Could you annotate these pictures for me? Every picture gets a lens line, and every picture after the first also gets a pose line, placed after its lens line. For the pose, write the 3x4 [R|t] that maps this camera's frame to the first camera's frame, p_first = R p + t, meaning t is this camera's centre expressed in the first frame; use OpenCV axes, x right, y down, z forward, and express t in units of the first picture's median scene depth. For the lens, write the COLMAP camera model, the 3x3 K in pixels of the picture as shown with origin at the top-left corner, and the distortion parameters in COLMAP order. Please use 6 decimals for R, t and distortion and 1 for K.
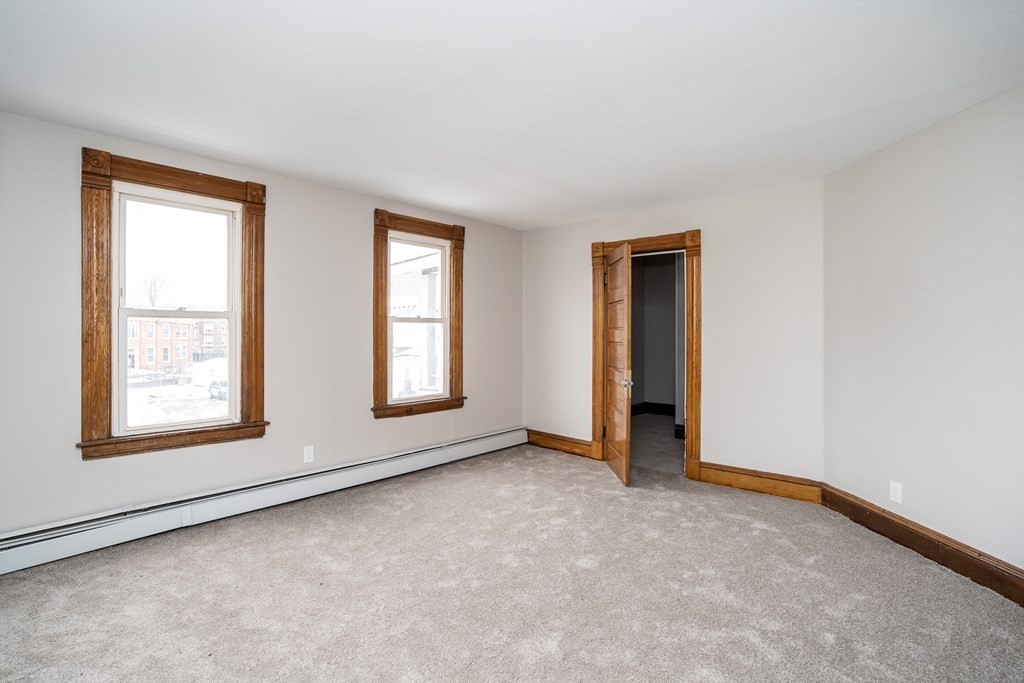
lens RADIAL K [[493.3, 0, 520.7], [0, 493.3, 338.1], [0, 0, 1]] dist [-0.033169, 0.008381]
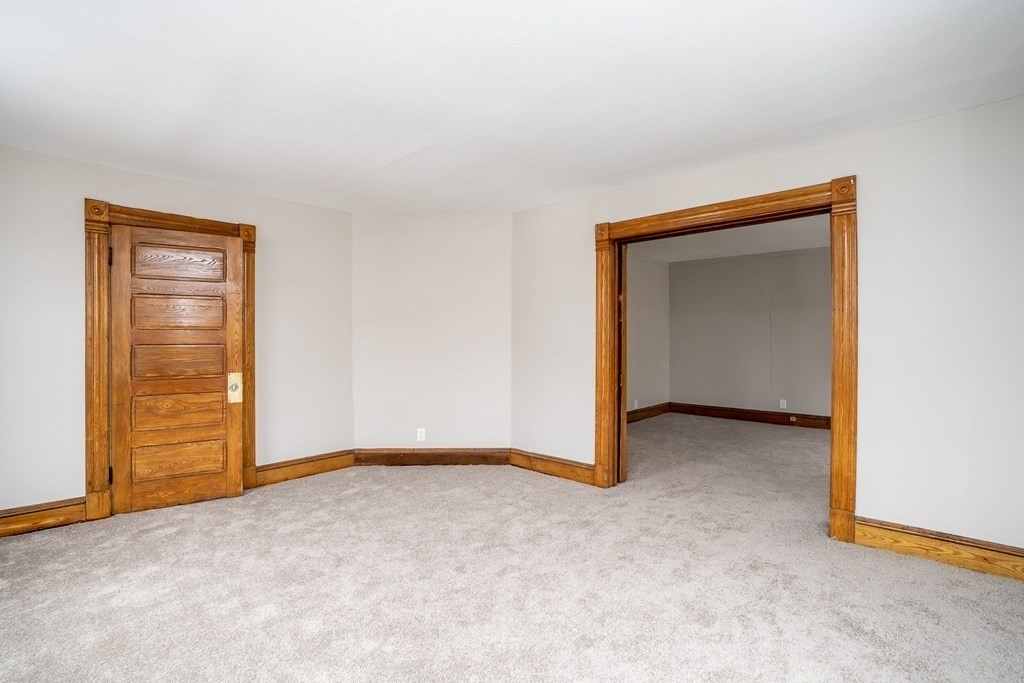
lens RADIAL K [[493.3, 0, 505.6], [0, 493.3, 336.4], [0, 0, 1]] dist [-0.033169, 0.008381]
pose [[-0.027356, 0.004759, 0.999614, -0.537189], [-0.000168, 0.999989, -0.004765, -0.002814], [-0.999626, -0.000298, -0.027355, 0.462540]]
